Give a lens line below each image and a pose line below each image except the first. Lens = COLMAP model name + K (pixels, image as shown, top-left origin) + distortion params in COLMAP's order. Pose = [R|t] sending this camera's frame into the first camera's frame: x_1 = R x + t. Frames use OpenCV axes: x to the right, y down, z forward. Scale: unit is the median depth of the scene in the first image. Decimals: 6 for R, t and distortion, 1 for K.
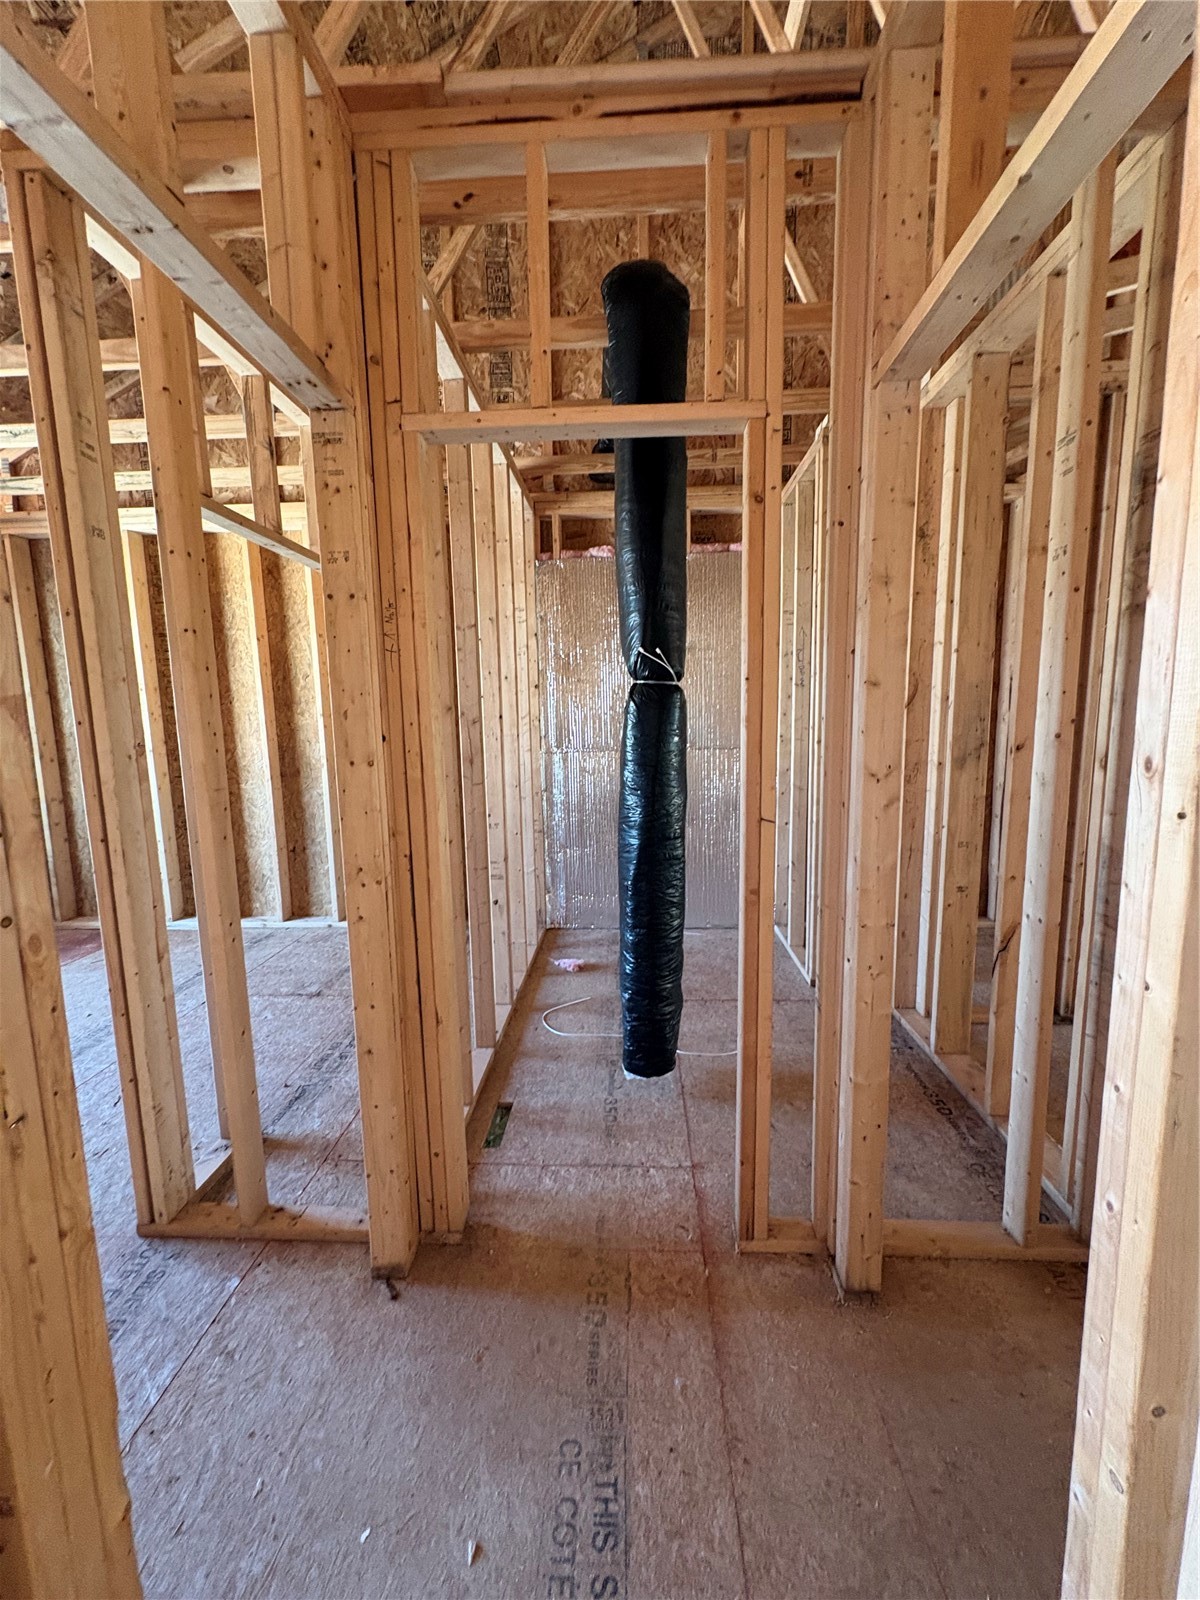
lens RADIAL K [[639.3, 0, 600.0], [0, 639.3, 800.0], [0, 0, 1]] dist [0.001064, 0.000055]
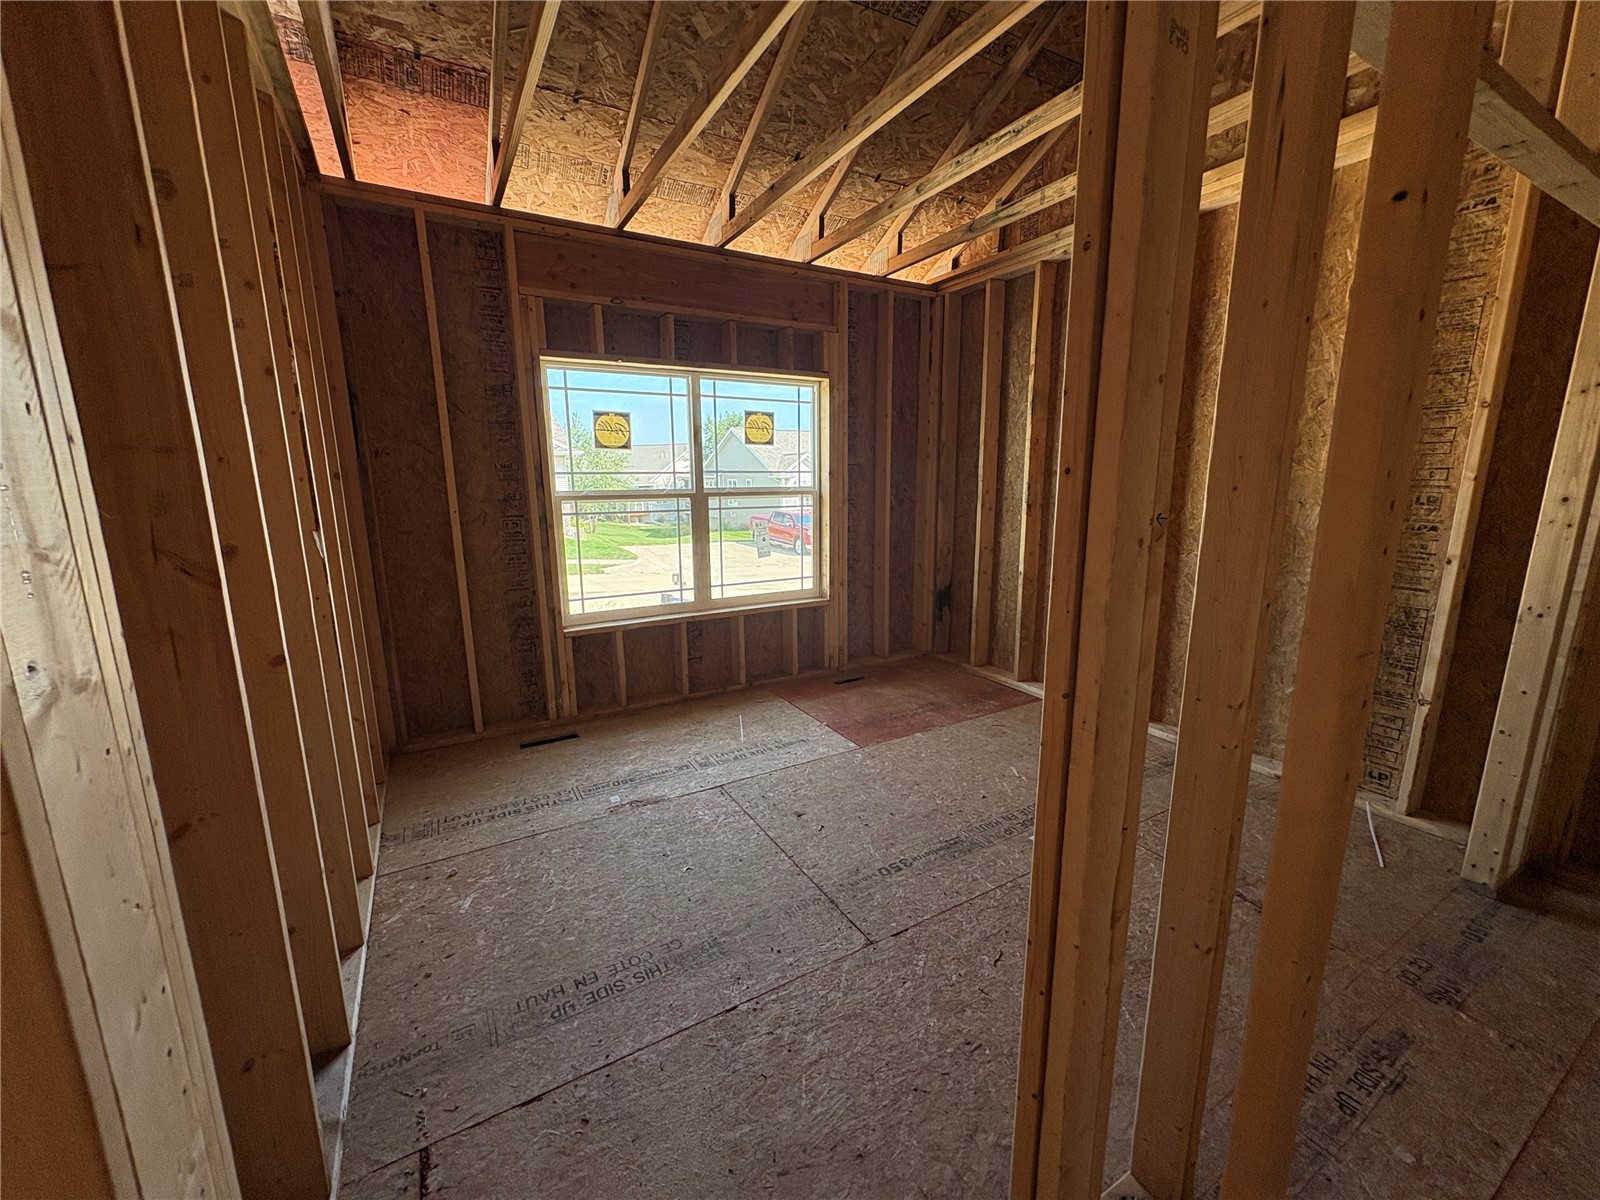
lens RADIAL K [[639.3, 0, 800.0], [0, 639.3, 600.0], [0, 0, 1]] dist [0.001064, 0.000055]
pose [[0.550288, 0.171027, -0.817272, -0.183702], [-0.108810, 0.985140, 0.132892, -0.023800], [0.827855, 0.015798, 0.560720, 0.199442]]
